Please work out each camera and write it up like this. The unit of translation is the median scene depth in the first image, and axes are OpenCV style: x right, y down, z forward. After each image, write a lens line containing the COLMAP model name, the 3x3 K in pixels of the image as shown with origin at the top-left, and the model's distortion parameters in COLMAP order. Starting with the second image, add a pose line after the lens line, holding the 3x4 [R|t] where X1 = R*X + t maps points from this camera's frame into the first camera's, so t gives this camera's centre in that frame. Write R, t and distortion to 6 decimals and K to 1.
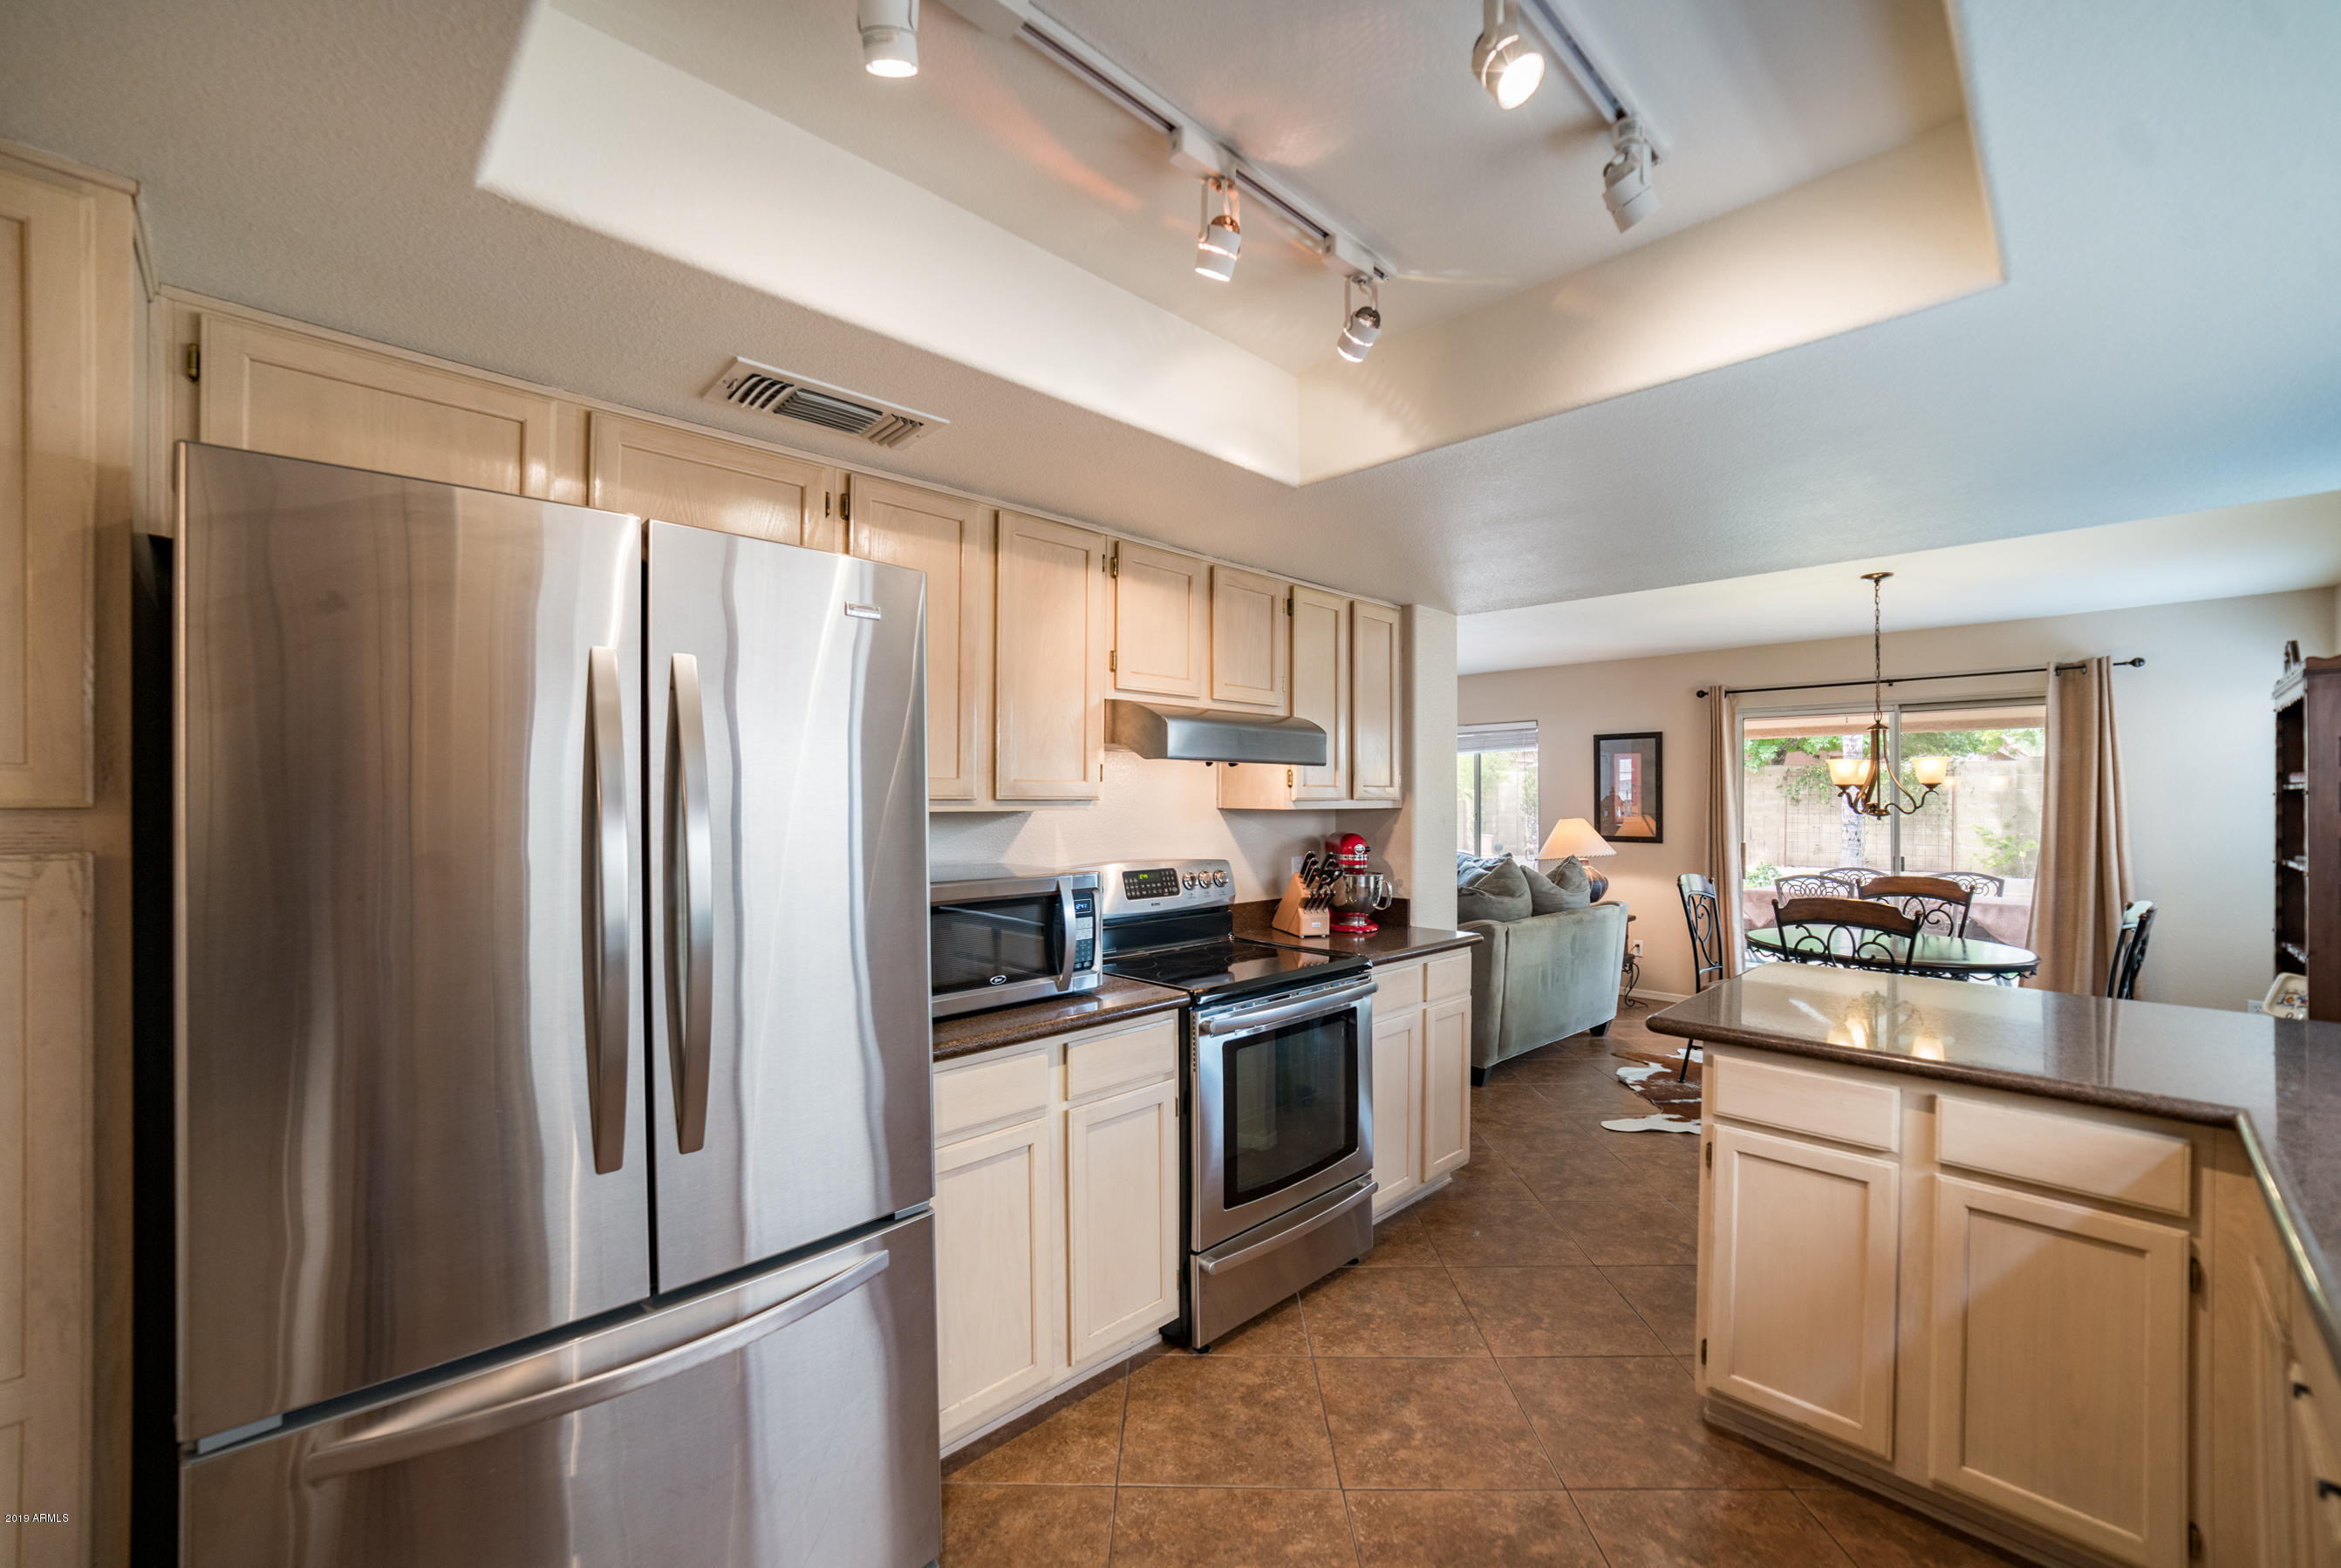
lens RADIAL K [[981.9, 0, 1170.5], [0, 981.9, 784.0], [0, 0, 1]] dist [-0.000446, 0.000415]
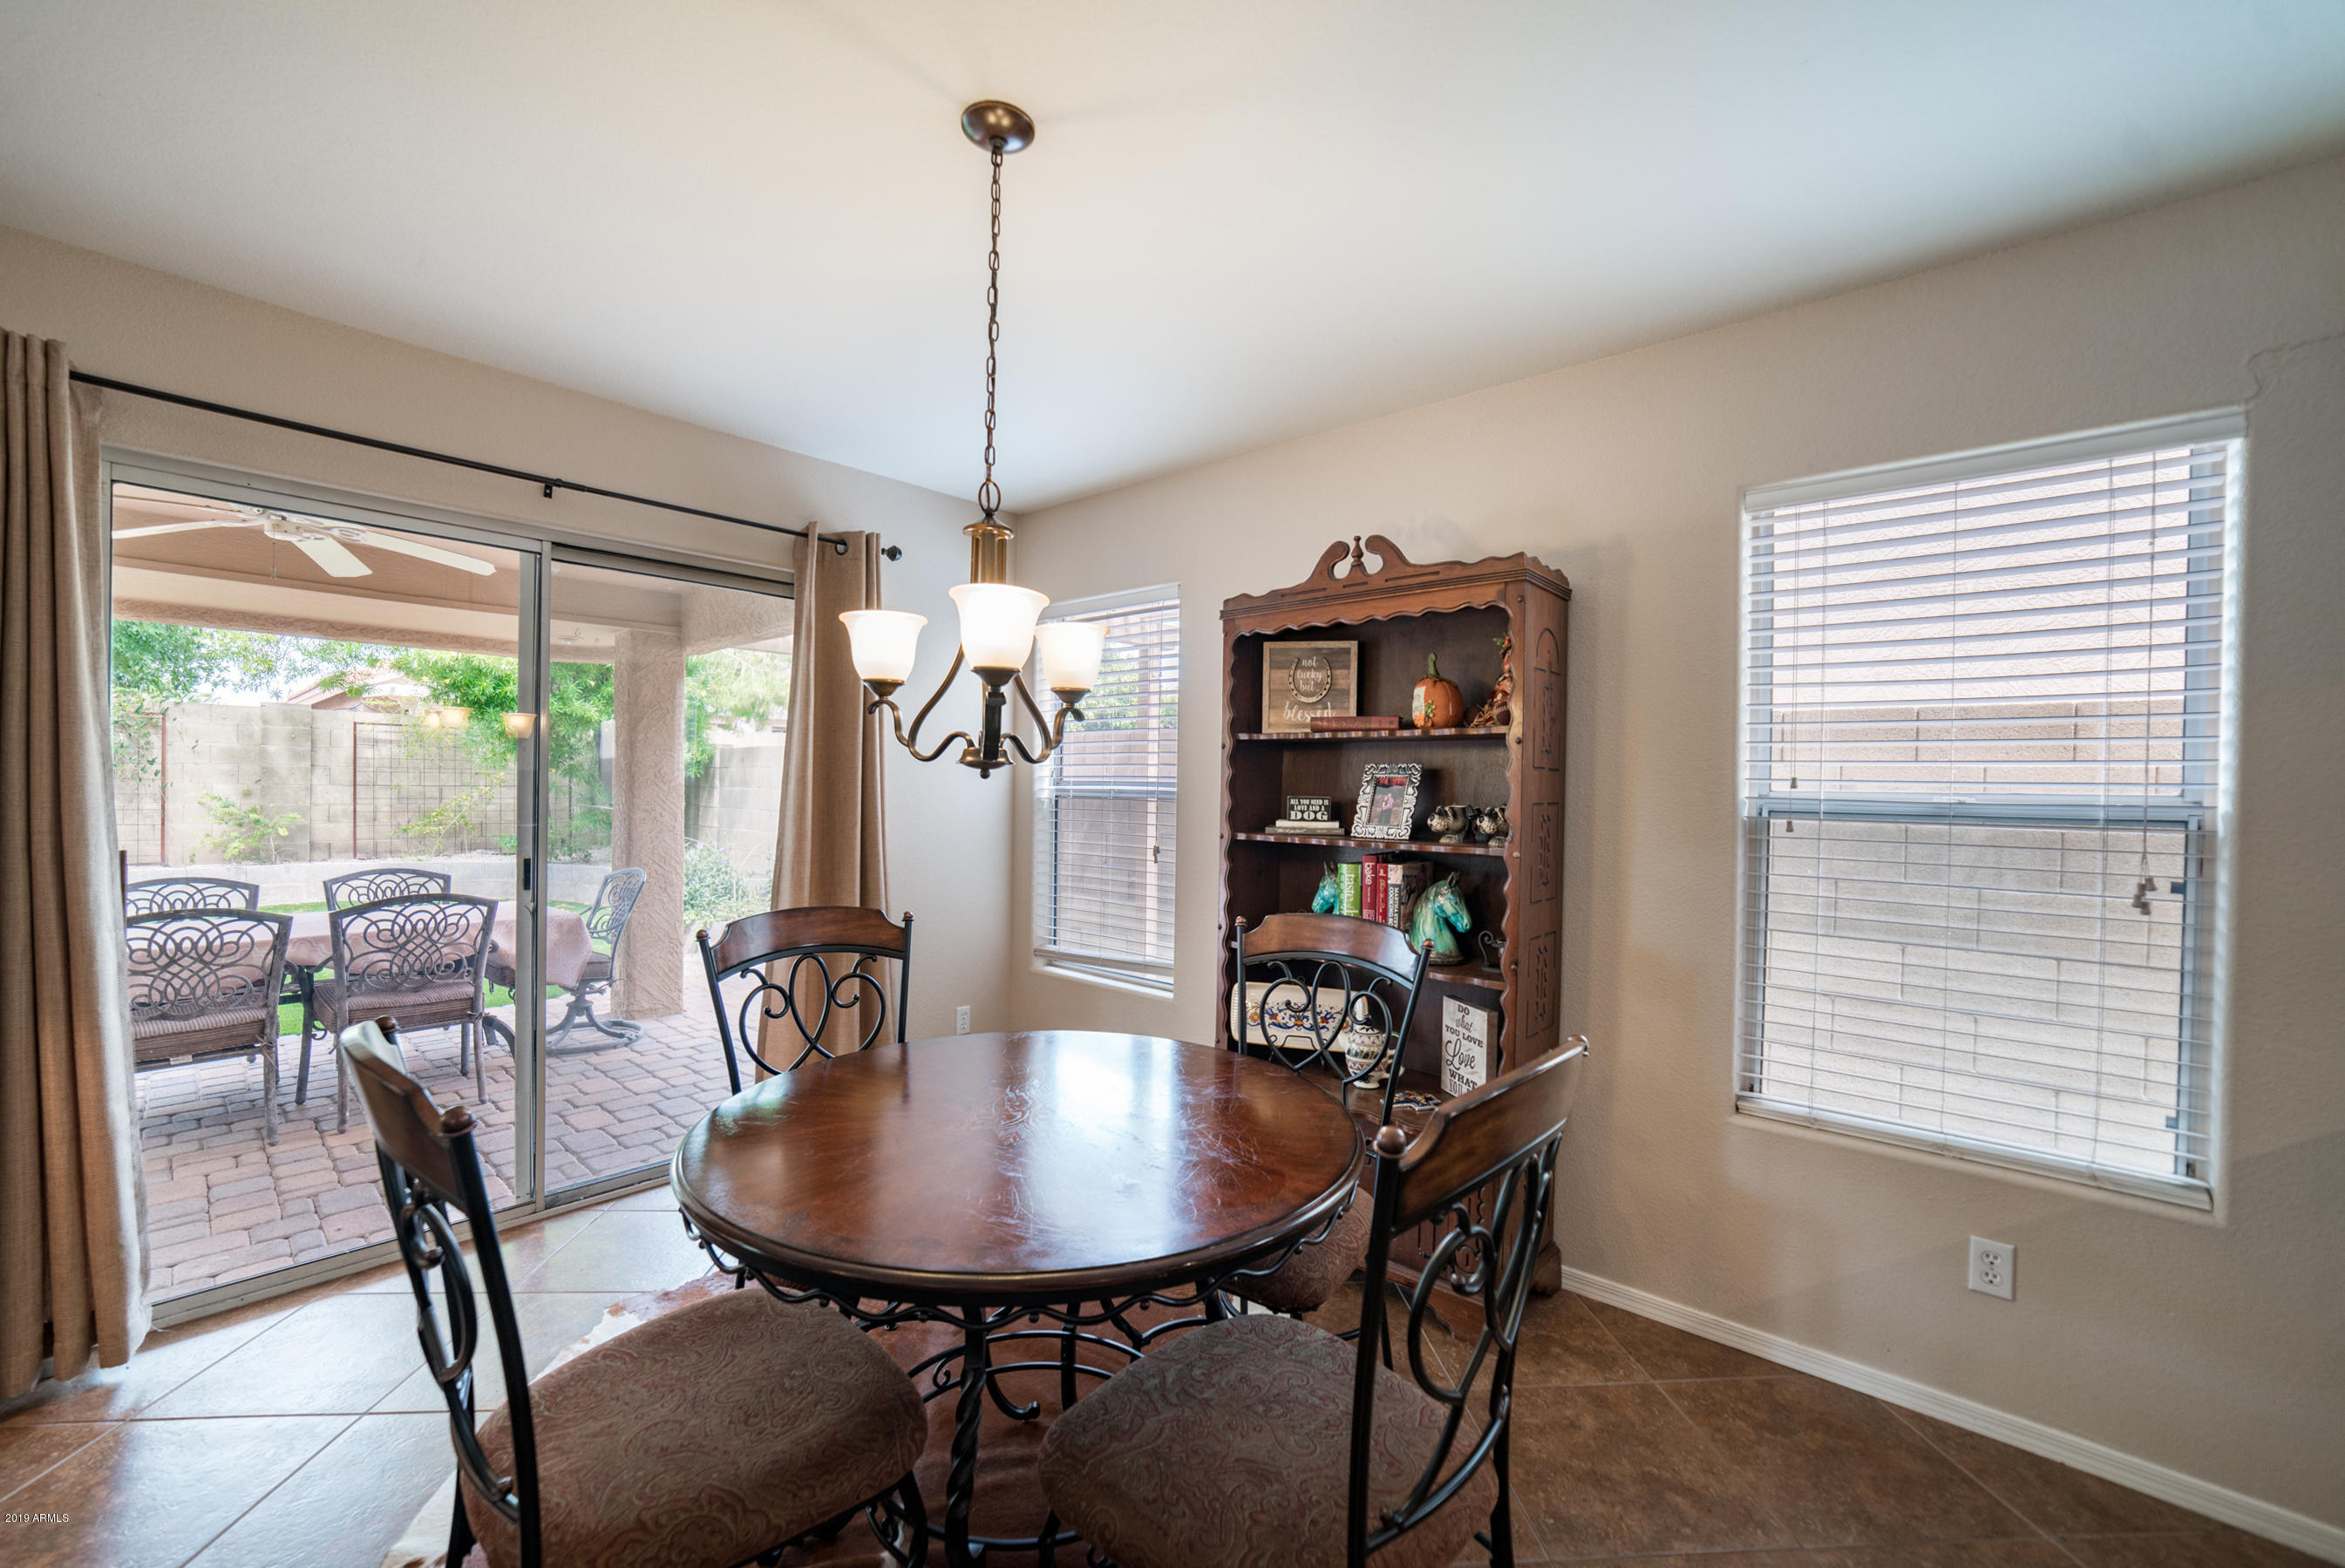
lens RADIAL K [[920.7, 0, 1172.5], [0, 920.7, 784.0], [0, 0, 1]] dist [-0.017299, 0.000022]
pose [[-0.052545, -0.000250, 0.998619, 0.323471], [-0.033313, 0.999444, -0.001503, 0.031376], [-0.998063, -0.033346, -0.052524, 0.814718]]
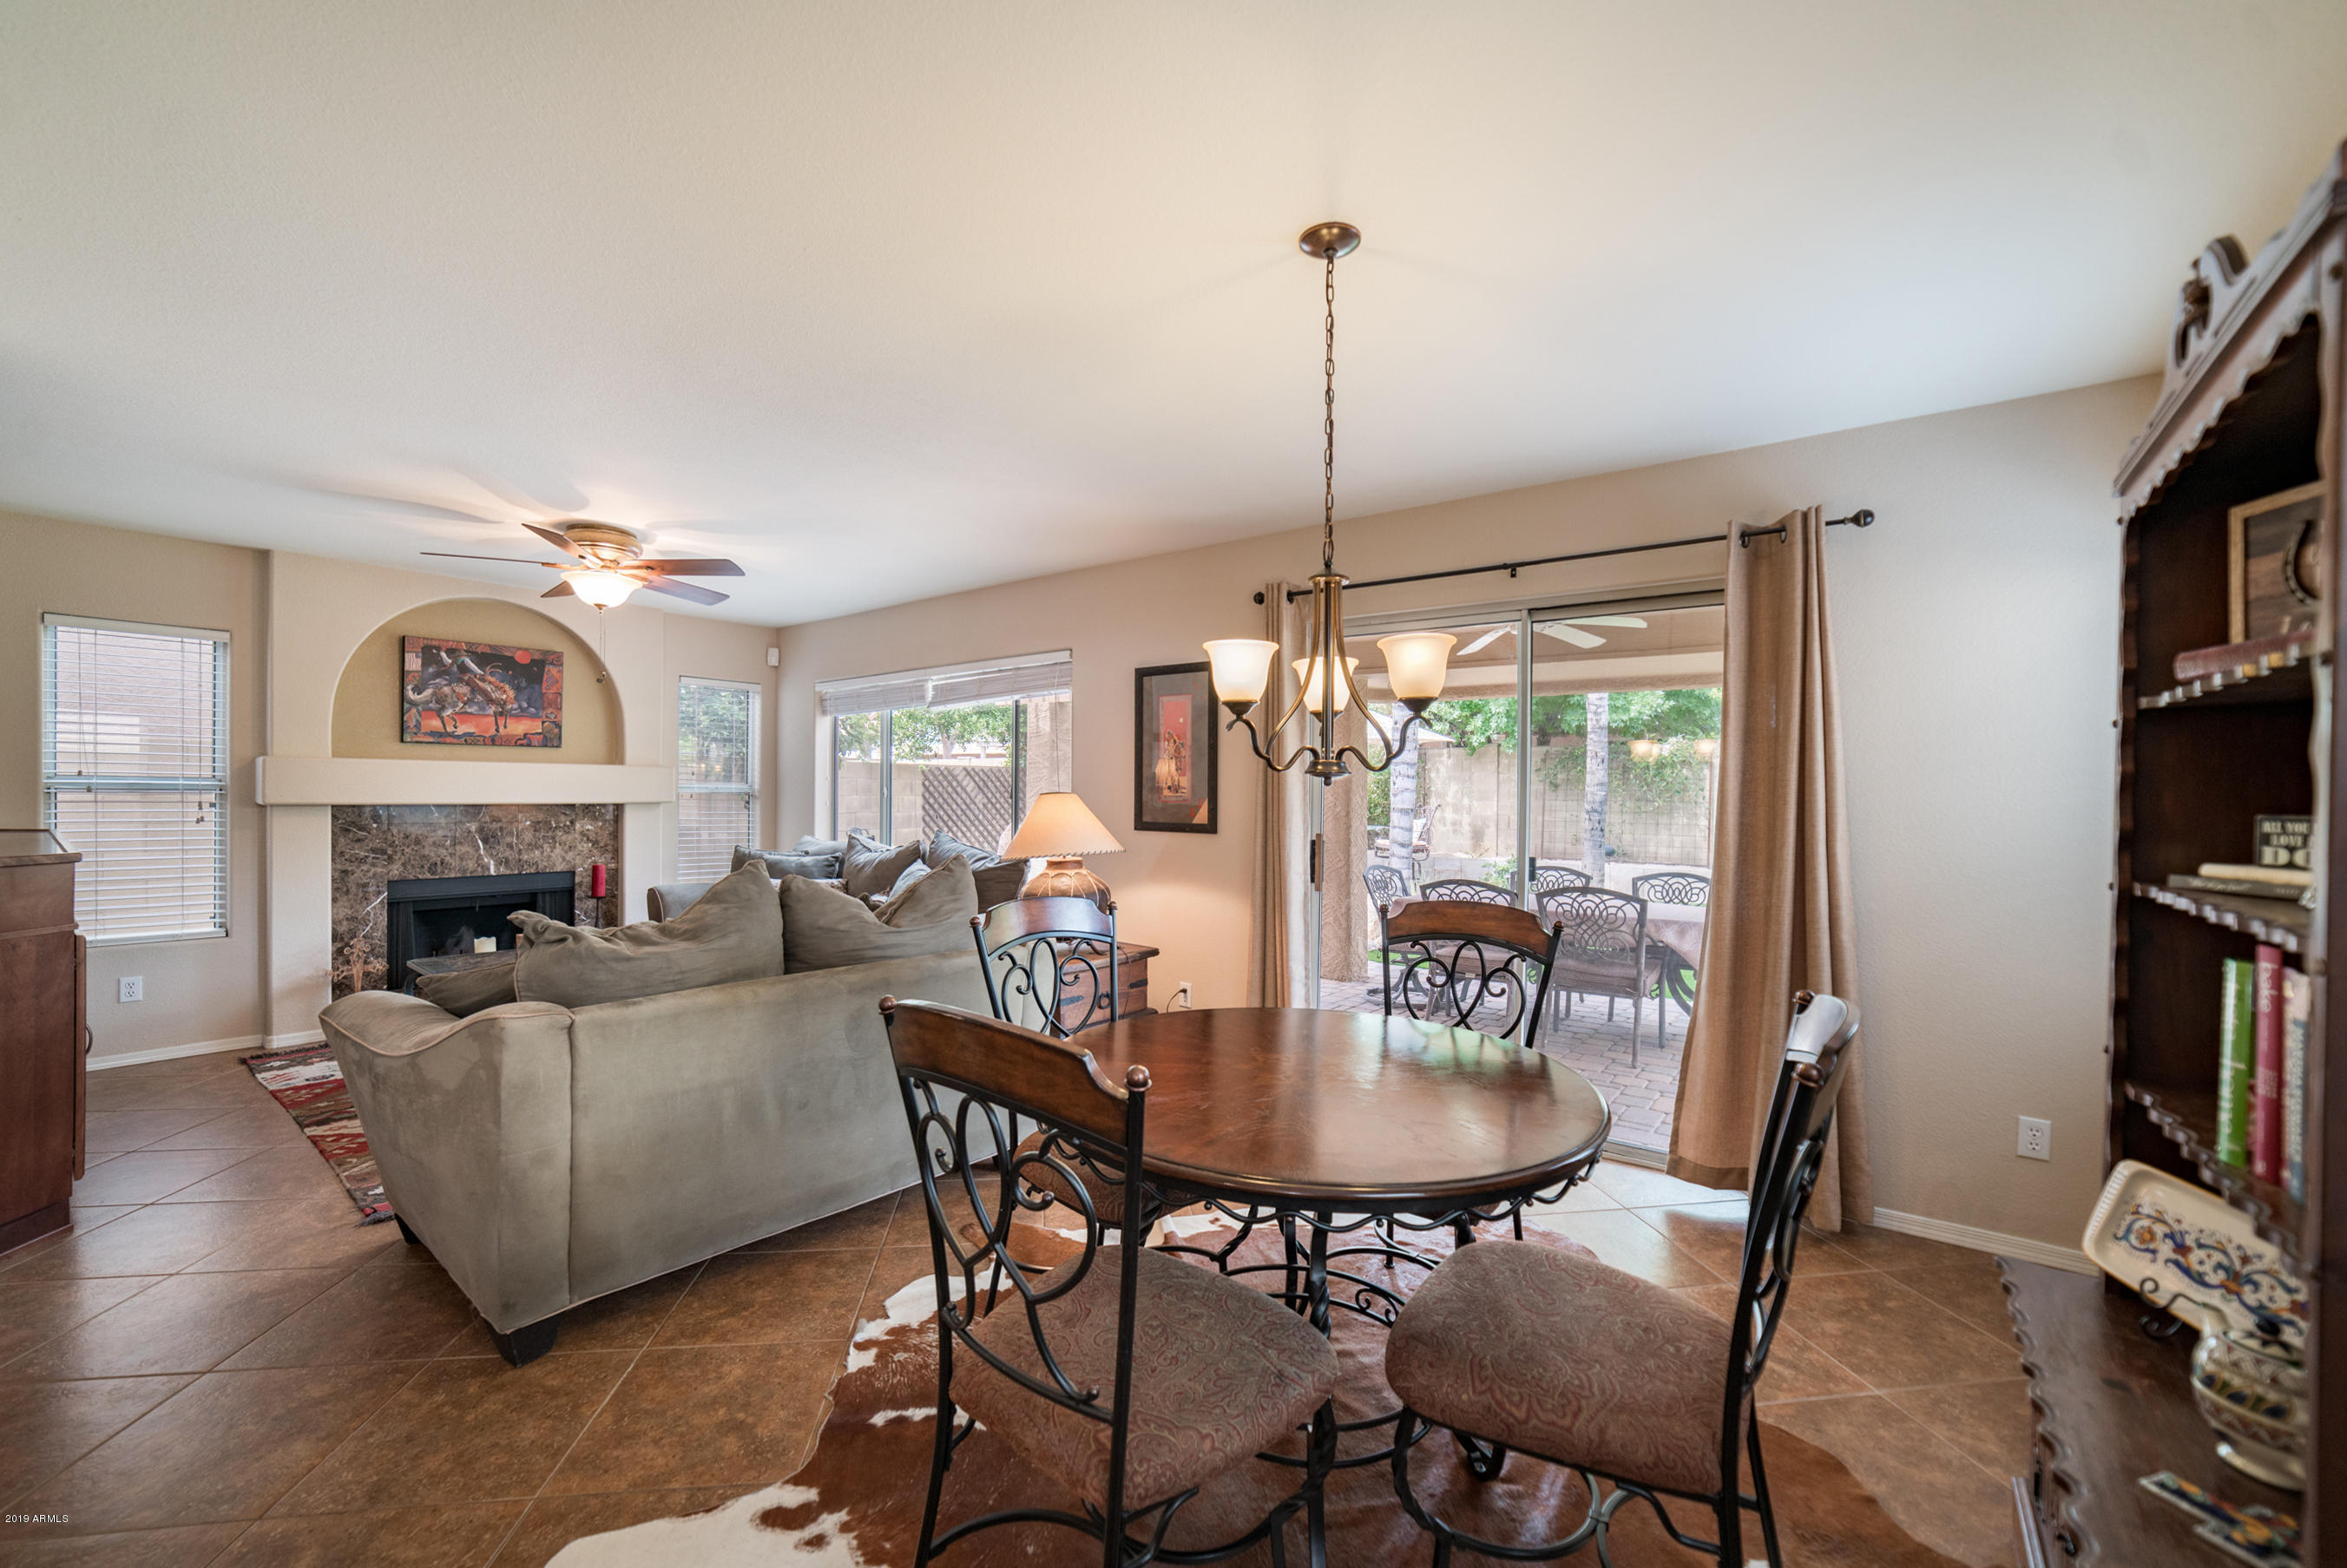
lens RADIAL K [[933.9, 0, 1173.5], [0, 933.9, 784.0], [0, 0, 1]] dist [-0.028498, -0.000041]
pose [[0.993947, 0.010534, 0.109357, 0.524027], [-0.011728, 0.999878, 0.010280, 0.027660], [-0.109235, -0.011501, 0.993949, 0.506968]]
